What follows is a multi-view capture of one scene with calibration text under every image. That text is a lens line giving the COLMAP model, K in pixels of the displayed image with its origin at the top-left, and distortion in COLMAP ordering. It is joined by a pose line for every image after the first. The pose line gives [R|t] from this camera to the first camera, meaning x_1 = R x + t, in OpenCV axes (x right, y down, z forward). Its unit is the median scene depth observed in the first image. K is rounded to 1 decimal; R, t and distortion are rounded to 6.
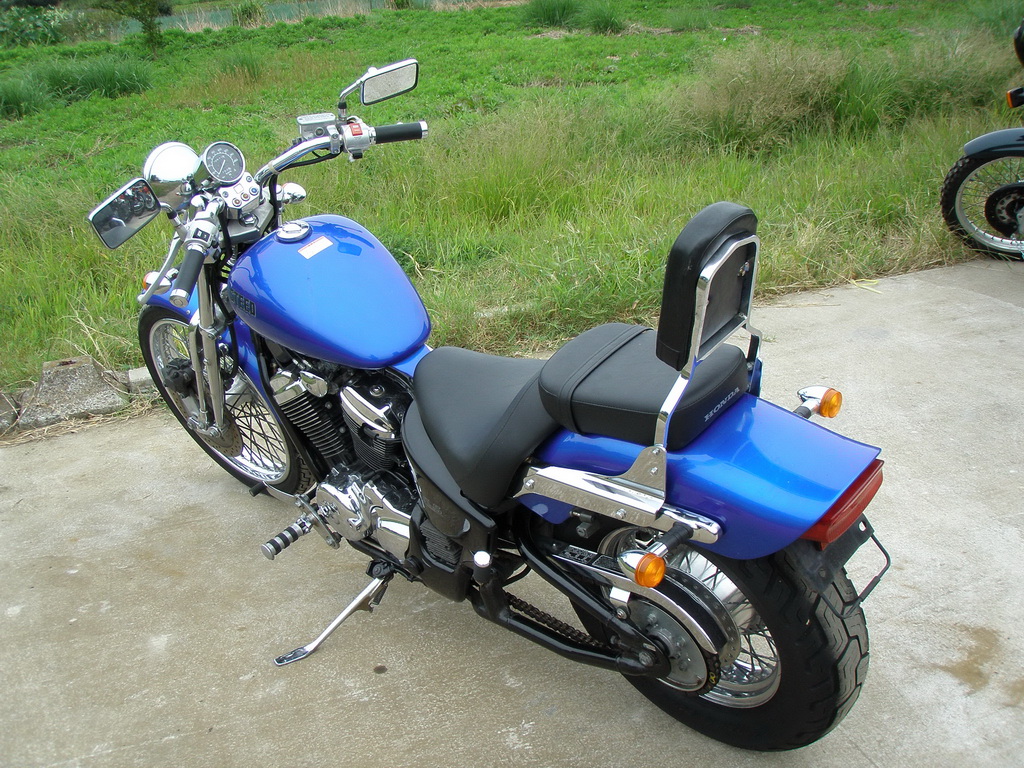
lens RADIAL K [[1144.0, 0, 521.1], [0, 1144.0, 384.9], [0, 0, 1]] dist [-0.122740, 0.000000]
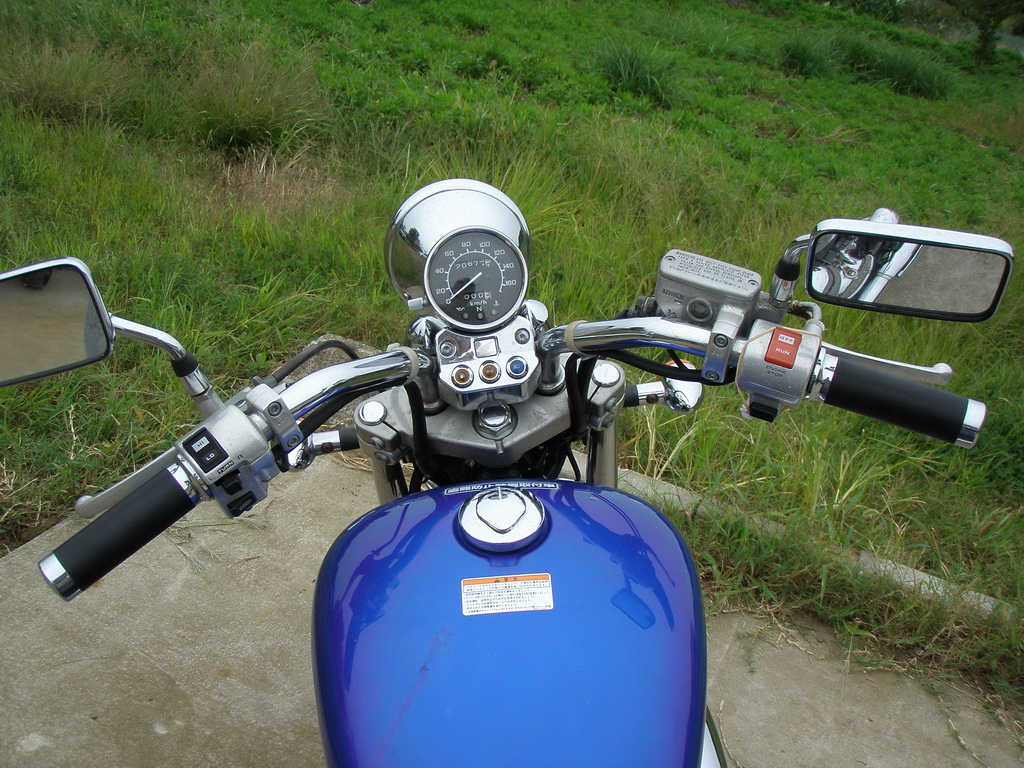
lens RADIAL K [[1144.0, 0, 510.4], [0, 1144.0, 387.0], [0, 0, 1]] dist [-0.122740, 0.000000]
pose [[0.716625, 0.451983, -0.531188, -0.010408], [-0.448826, 0.881808, 0.144812, -0.225538], [0.533858, 0.134635, 0.834787, 0.648006]]
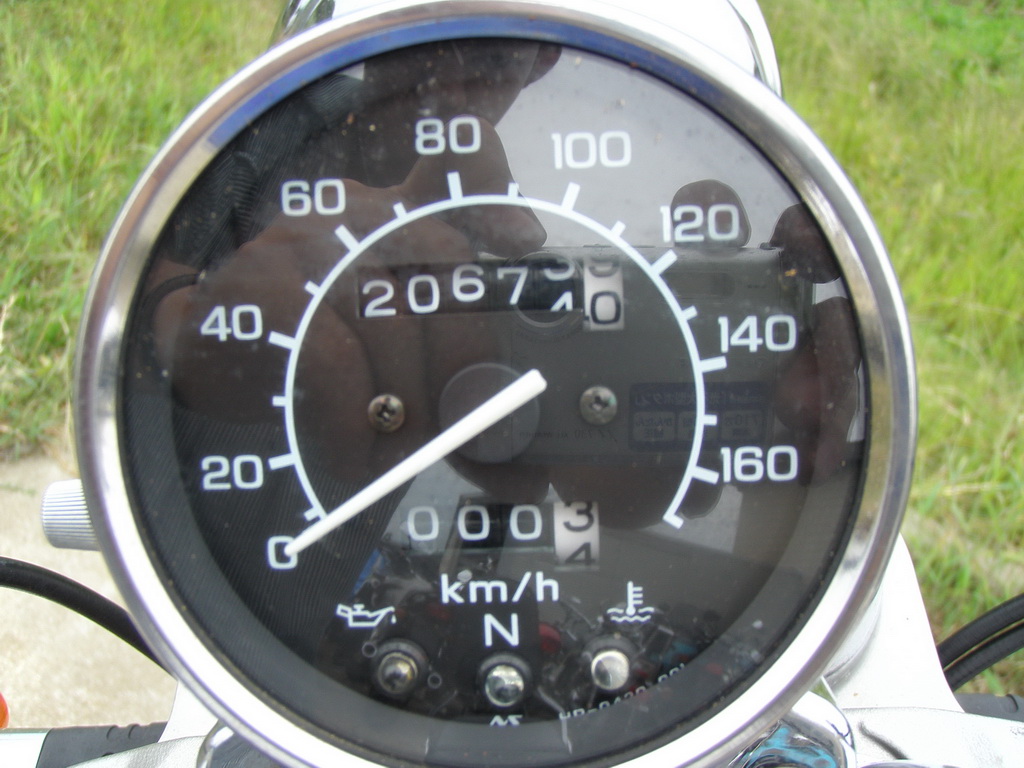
lens RADIAL K [[1144.0, 0, 512.0], [0, 1144.0, 391.2], [0, 0, 1]] dist [-0.122740, 0.000000]
pose [[0.614074, 0.581783, -0.533331, -0.238726], [-0.505495, 0.808873, 0.300333, -0.211364], [0.606125, 0.085170, 0.790796, 0.953164]]
